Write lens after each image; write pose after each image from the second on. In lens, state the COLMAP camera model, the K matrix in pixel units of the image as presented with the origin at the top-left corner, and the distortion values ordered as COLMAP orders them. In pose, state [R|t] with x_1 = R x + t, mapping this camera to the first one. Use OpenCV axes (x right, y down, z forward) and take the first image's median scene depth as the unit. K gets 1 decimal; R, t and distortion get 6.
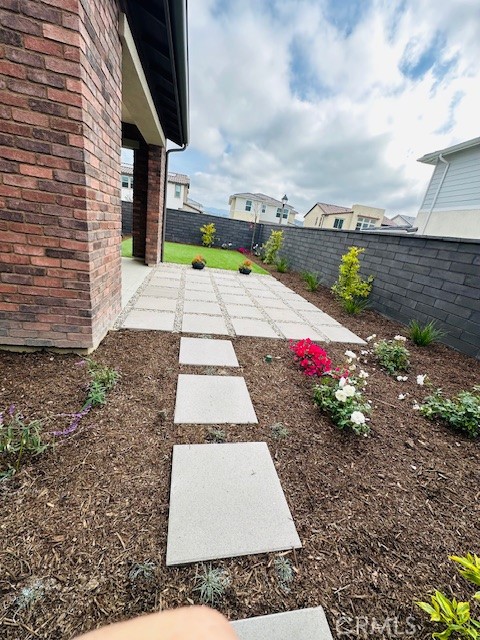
lens RADIAL K [[256.0, 0, 240.0], [0, 256.0, 320.0], [0, 0, 1]] dist [-0.001683, 0.000759]
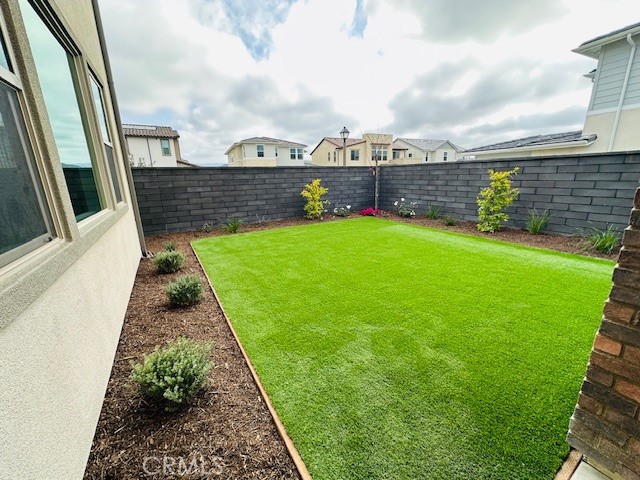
lens RADIAL K [[256.0, 0, 320.0], [0, 256.0, 240.0], [0, 0, 1]] dist [-0.001683, 0.000759]
pose [[0.917494, -0.258229, 0.302525, -0.125053], [0.280089, 0.959491, -0.030450, -0.090007], [-0.282407, 0.112672, 0.952655, 0.182972]]
